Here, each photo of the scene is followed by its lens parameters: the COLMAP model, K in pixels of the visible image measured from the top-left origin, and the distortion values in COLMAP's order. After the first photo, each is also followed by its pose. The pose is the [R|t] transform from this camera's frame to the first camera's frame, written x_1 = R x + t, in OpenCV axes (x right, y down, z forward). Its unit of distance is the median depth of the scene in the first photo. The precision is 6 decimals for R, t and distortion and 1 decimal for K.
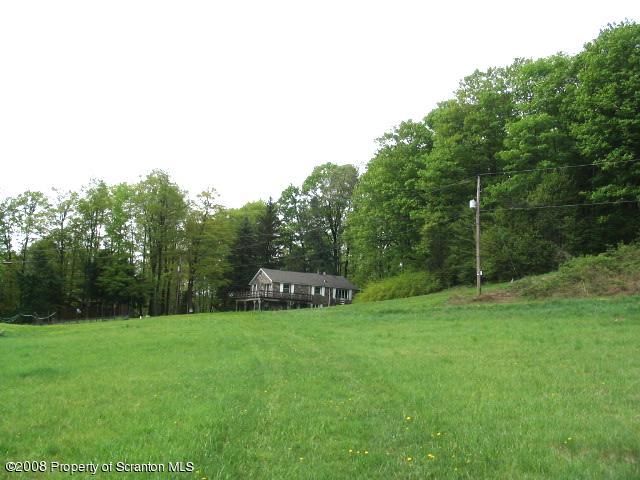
lens RADIAL K [[672.5, 0, 320.0], [0, 672.5, 240.0], [0, 0, 1]] dist [-0.092298, -0.004396]
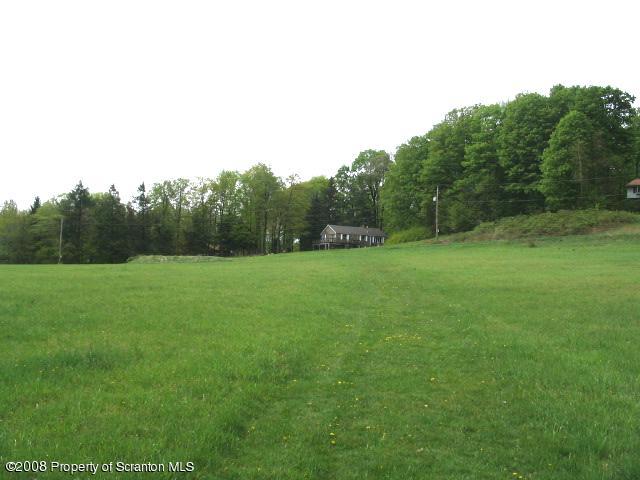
lens RADIAL K [[672.5, 0, 320.0], [0, 672.5, 240.0], [0, 0, 1]] dist [-0.092298, -0.004396]
pose [[0.997687, -0.011890, -0.066924, 0.001093], [0.017544, 0.996266, 0.084534, -0.061607], [0.065669, -0.085513, 0.994171, -0.656926]]
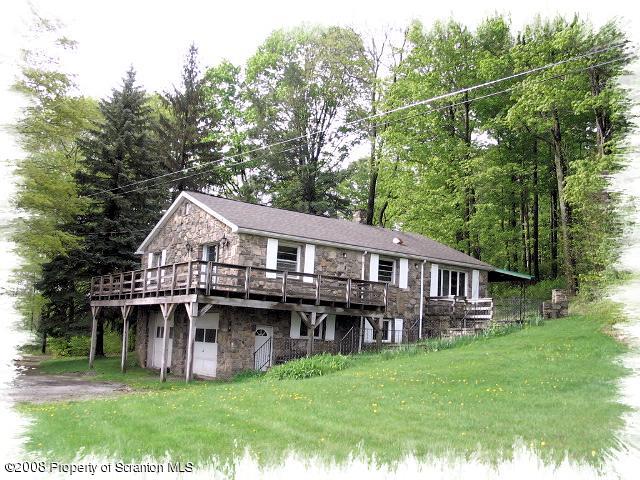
lens RADIAL K [[672.5, 0, 320.0], [0, 672.5, 240.0], [0, 0, 1]] dist [-0.092298, -0.004396]
pose [[0.982416, 0.020736, 0.185548, -0.085961], [-0.019960, 0.999782, -0.006049, 0.065640], [-0.185633, 0.002239, 0.982617, 0.732457]]
